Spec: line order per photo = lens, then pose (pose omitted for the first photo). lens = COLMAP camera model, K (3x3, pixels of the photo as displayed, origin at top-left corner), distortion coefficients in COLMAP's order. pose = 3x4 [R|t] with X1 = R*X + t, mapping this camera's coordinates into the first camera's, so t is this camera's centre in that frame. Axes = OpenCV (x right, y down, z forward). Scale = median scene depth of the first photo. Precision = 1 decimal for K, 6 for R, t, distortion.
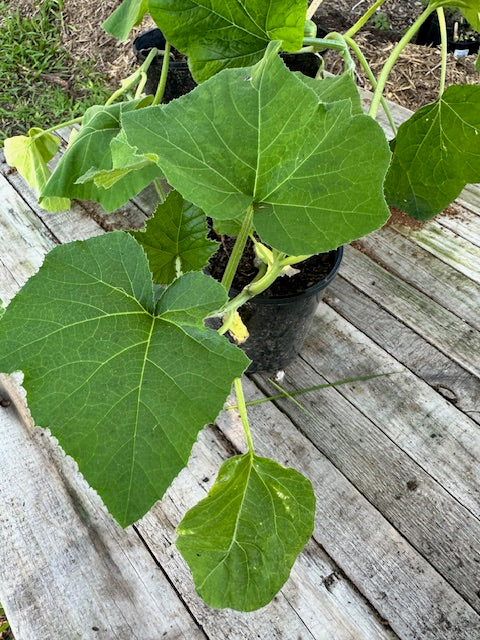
lens RADIAL K [[492.6, 0, 239.3], [0, 492.6, 277.2], [0, 0, 1]] dist [-0.009314, 0.008976]
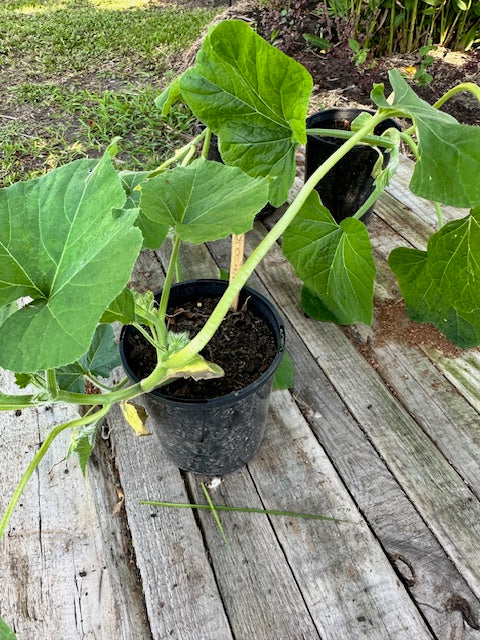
lens RADIAL K [[492.6, 0, 239.3], [0, 492.6, 277.2], [0, 0, 1]] dist [-0.009314, 0.008976]
pose [[0.939606, 0.188942, -0.285381, 0.291186], [-0.223051, 0.970468, -0.091870, -0.087358], [0.259595, 0.149976, 0.954001, 0.090000]]
